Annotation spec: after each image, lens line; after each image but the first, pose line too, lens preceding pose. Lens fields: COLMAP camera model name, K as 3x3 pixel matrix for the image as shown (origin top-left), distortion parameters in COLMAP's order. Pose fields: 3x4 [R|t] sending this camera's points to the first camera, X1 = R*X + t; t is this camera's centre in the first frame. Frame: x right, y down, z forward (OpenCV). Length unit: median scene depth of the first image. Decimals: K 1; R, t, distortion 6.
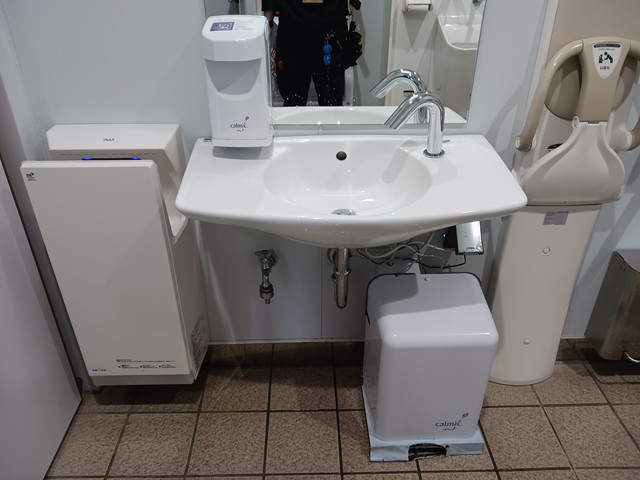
lens RADIAL K [[508.4, 0, 319.6], [0, 508.4, 240.9], [0, 0, 1]] dist [0.008749, -0.008647]
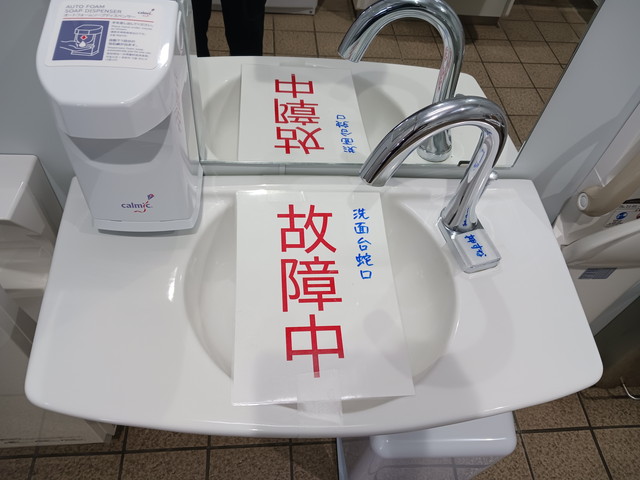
lens RADIAL K [[508.4, 0, 320.1], [0, 508.4, 239.1], [0, 0, 1]] dist [0.008749, -0.008647]
pose [[0.994699, 0.021469, 0.100565, -0.009726], [-0.056656, 0.930561, 0.361726, -0.304654], [-0.085815, -0.365506, 0.926845, 0.334018]]
